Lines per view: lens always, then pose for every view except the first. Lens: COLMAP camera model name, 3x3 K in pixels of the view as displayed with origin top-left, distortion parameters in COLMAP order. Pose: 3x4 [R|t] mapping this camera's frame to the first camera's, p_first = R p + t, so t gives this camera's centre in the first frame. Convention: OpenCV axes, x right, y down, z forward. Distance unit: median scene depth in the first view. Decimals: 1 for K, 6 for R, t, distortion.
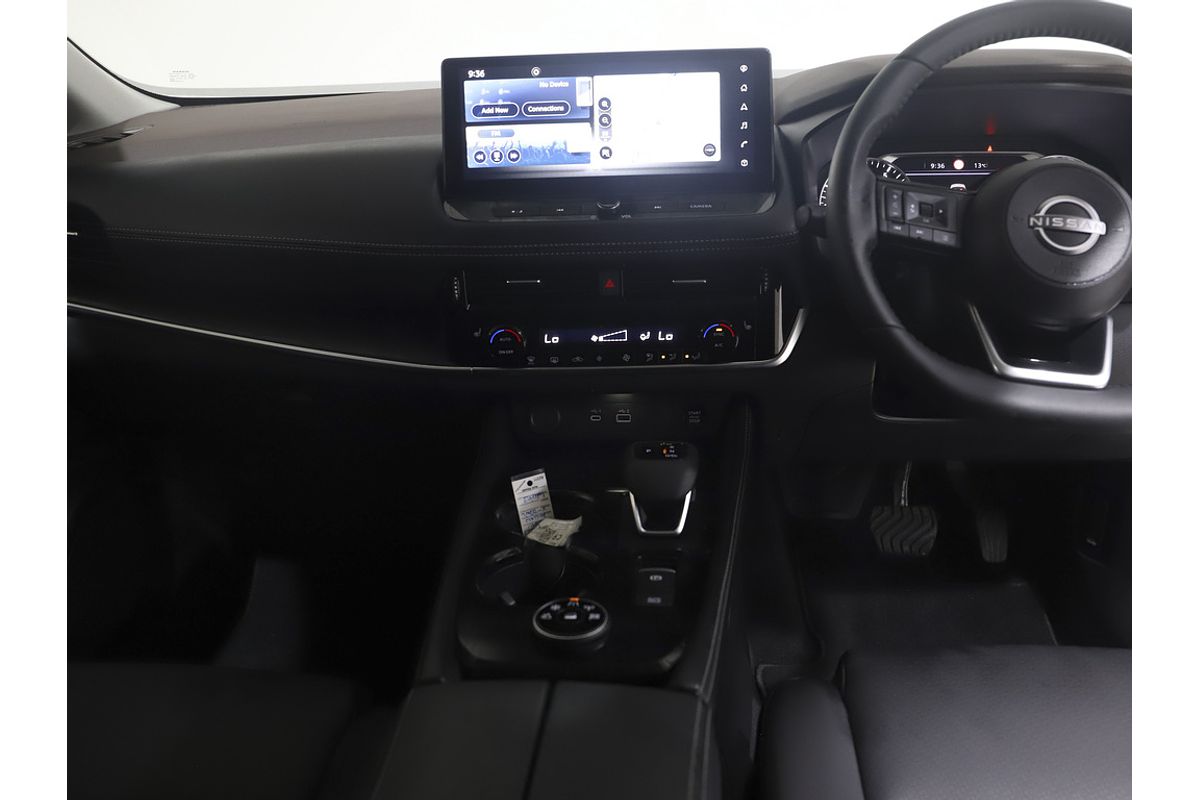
lens RADIAL K [[881.4, 0, 599.7], [0, 881.4, 408.4], [0, 0, 1]] dist [-0.037297, 0.014721]
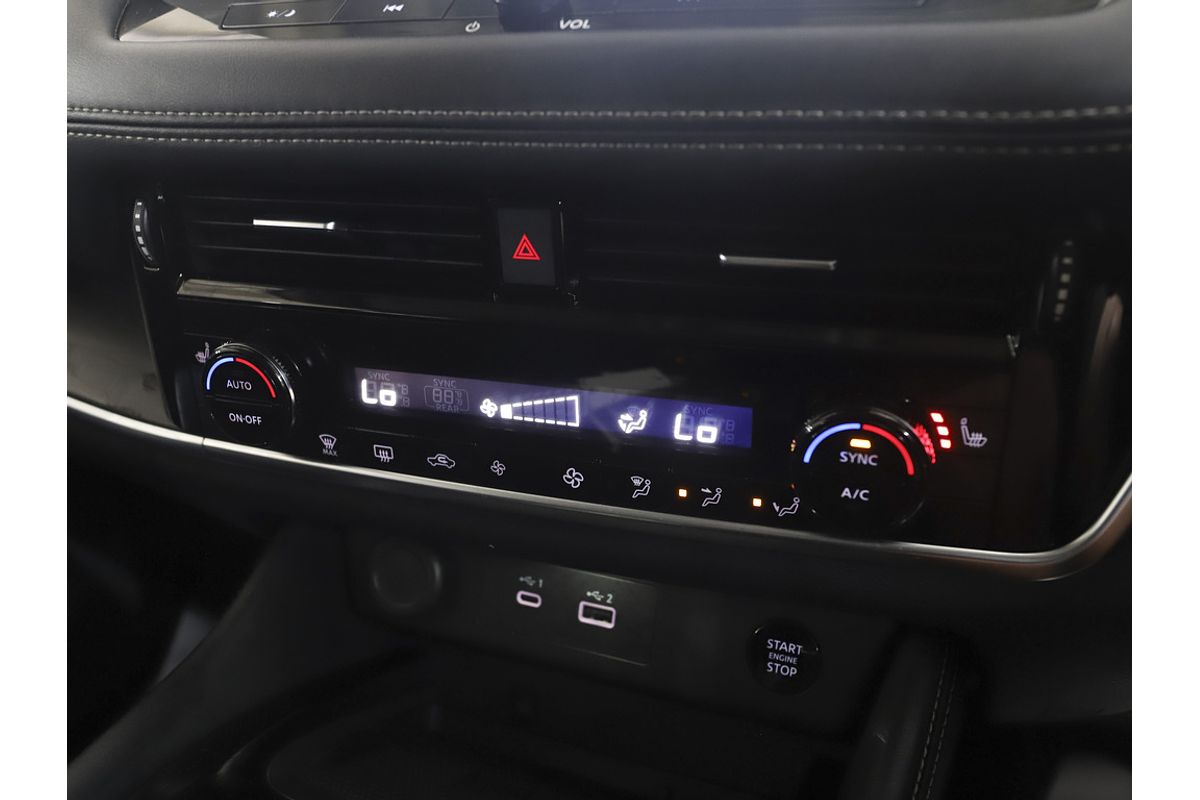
lens RADIAL K [[928.7, 0, 601.7], [0, 928.7, 403.2], [0, 0, 1]] dist [-0.060323, 0.001741]
pose [[0.956990, 0.121427, -0.263488, 0.130993], [-0.108531, 0.992094, 0.063014, -0.110348], [0.269057, -0.031707, 0.962602, 0.685551]]
